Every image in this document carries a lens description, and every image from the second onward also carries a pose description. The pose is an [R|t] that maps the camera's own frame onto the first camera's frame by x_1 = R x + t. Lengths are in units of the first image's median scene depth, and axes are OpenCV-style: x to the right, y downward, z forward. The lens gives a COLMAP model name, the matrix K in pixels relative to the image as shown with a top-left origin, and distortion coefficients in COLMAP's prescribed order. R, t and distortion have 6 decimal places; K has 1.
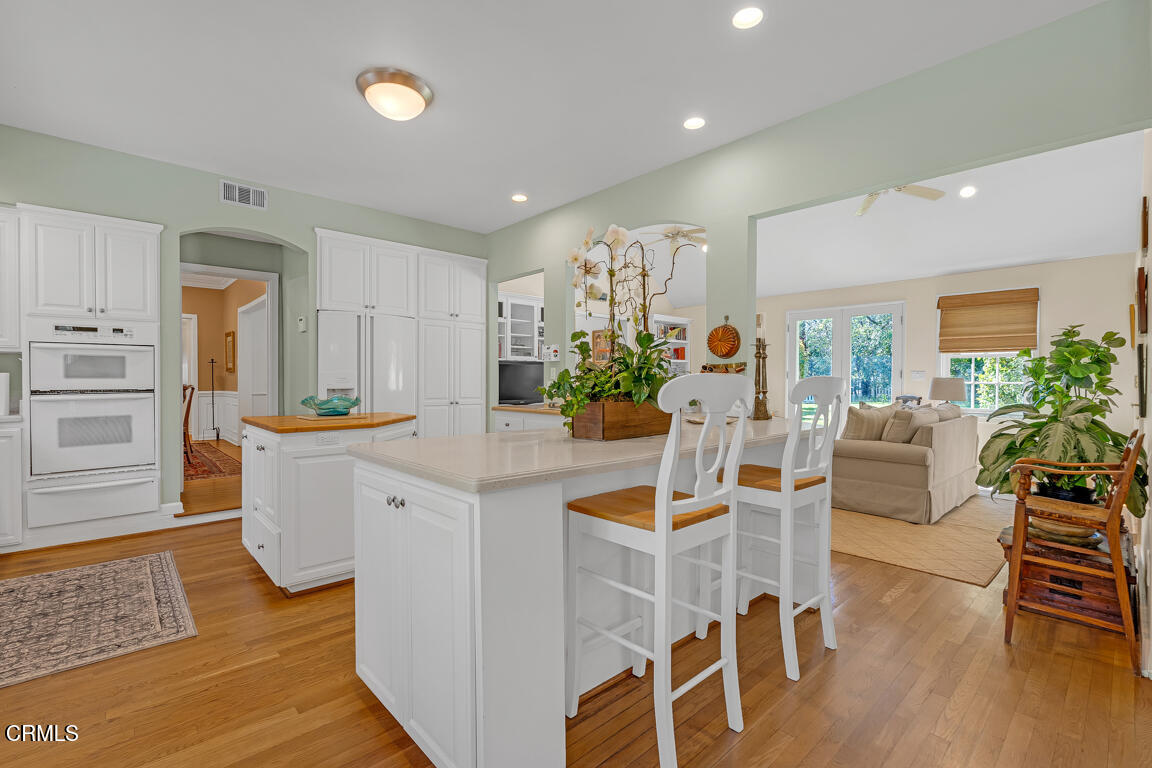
lens RADIAL K [[510.7, 0, 580.9], [0, 510.7, 378.8], [0, 0, 1]] dist [0.002370, 0.000106]
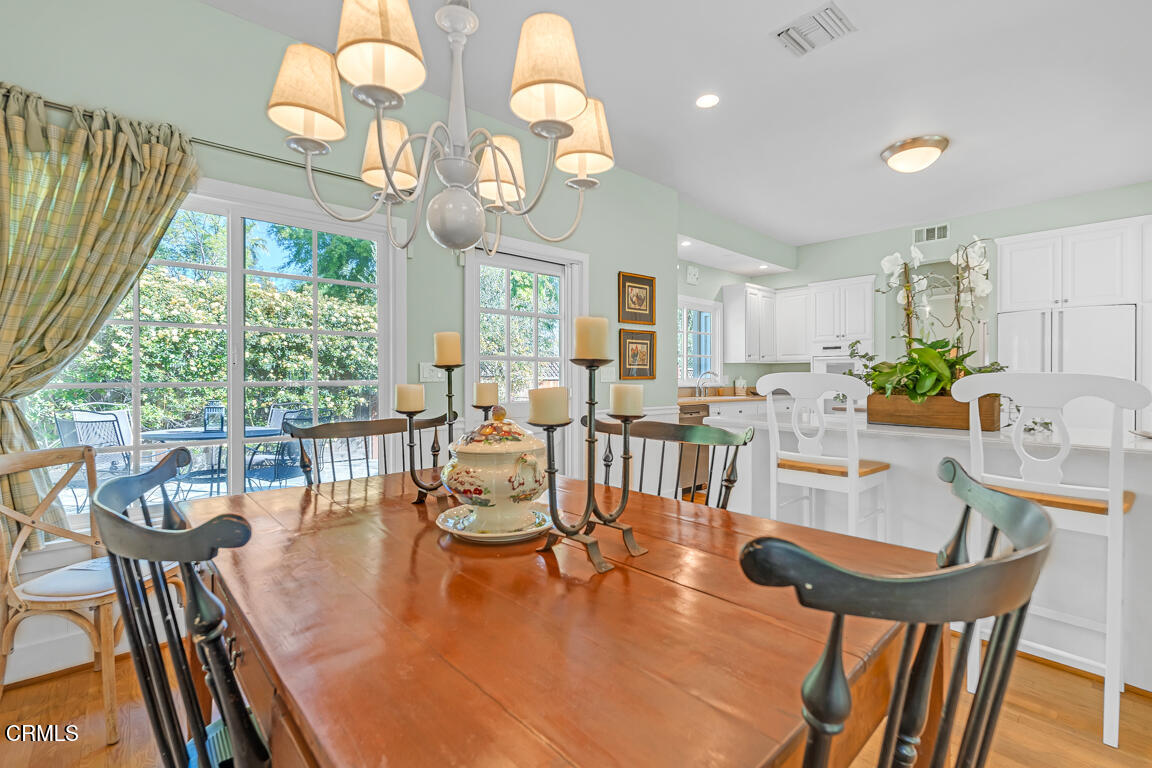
lens RADIAL K [[510.7, 0, 585.3], [0, 510.7, 378.3], [0, 0, 1]] dist [0.002370, 0.000106]
pose [[0.019443, 0.004413, -0.999801, 0.697490], [-0.001306, 0.999990, 0.004388, -0.000378], [0.999810, 0.001220, 0.019449, 0.125138]]
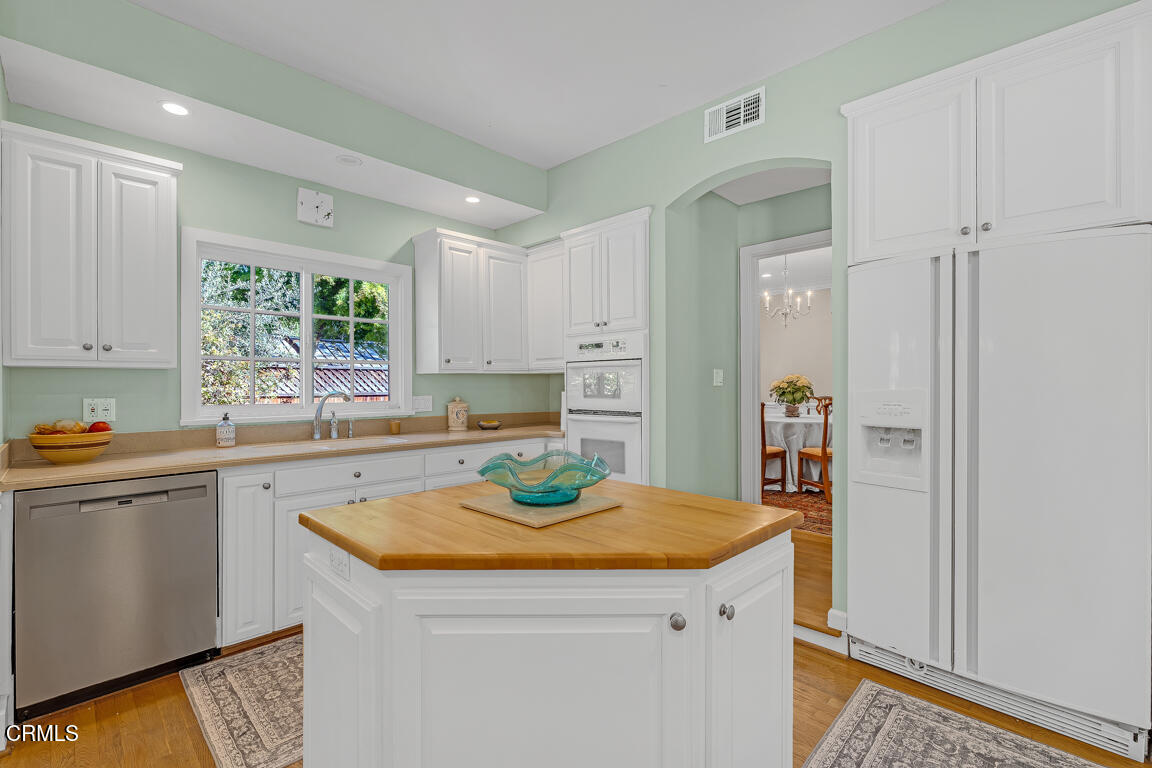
lens RADIAL K [[510.7, 0, 578.6], [0, 510.7, 379.0], [0, 0, 1]] dist [0.002370, 0.000106]
pose [[0.050505, -0.014454, -0.998619, -0.035416], [-0.001681, 0.999893, -0.014557, -0.021247], [0.998722, 0.002414, 0.050476, 0.886126]]
